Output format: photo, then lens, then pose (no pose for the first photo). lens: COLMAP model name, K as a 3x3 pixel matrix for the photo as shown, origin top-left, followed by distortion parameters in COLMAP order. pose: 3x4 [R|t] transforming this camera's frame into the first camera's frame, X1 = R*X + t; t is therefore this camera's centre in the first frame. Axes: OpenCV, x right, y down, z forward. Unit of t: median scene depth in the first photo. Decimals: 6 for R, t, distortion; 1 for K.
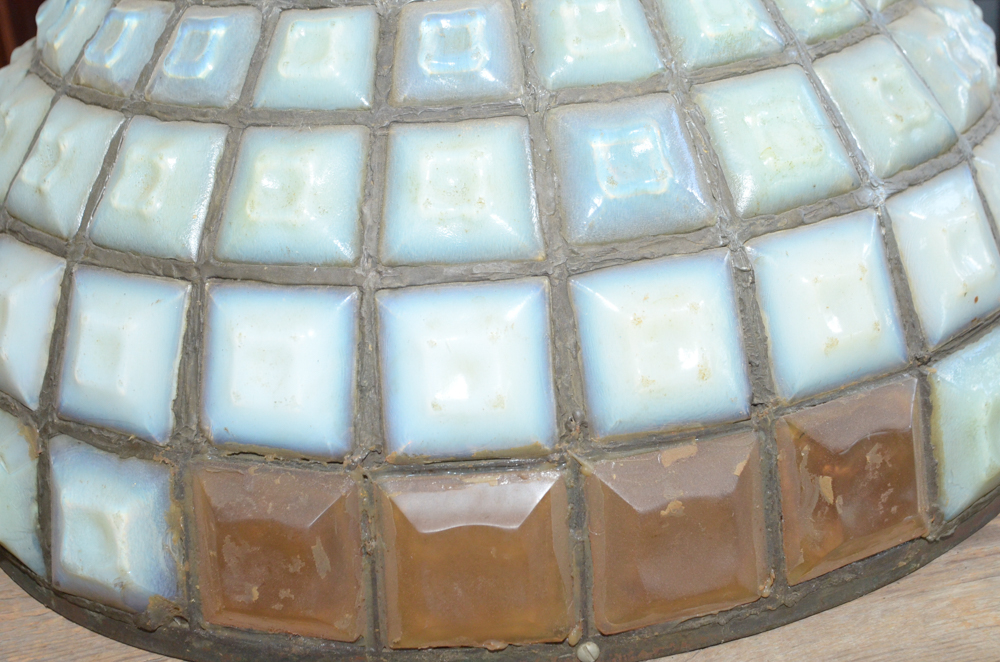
lens RADIAL K [[1436.0, 0, 502.5], [0, 1436.0, 332.9], [0, 0, 1]] dist [0.003732, 0.000000]
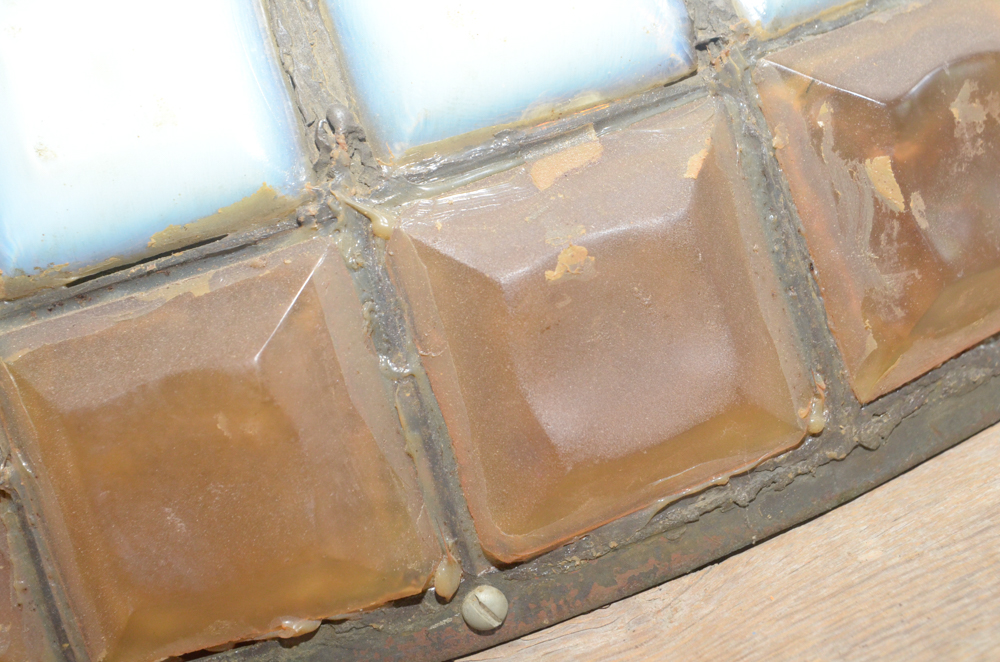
lens RADIAL K [[1436.0, 0, 497.1], [0, 1436.0, 330.5], [0, 0, 1]] dist [0.003732, 0.000000]
pose [[0.975212, -0.210591, -0.067923, 0.118756], [0.202942, 0.973573, -0.104742, 0.183587], [0.088186, 0.088361, 0.992177, 0.504192]]
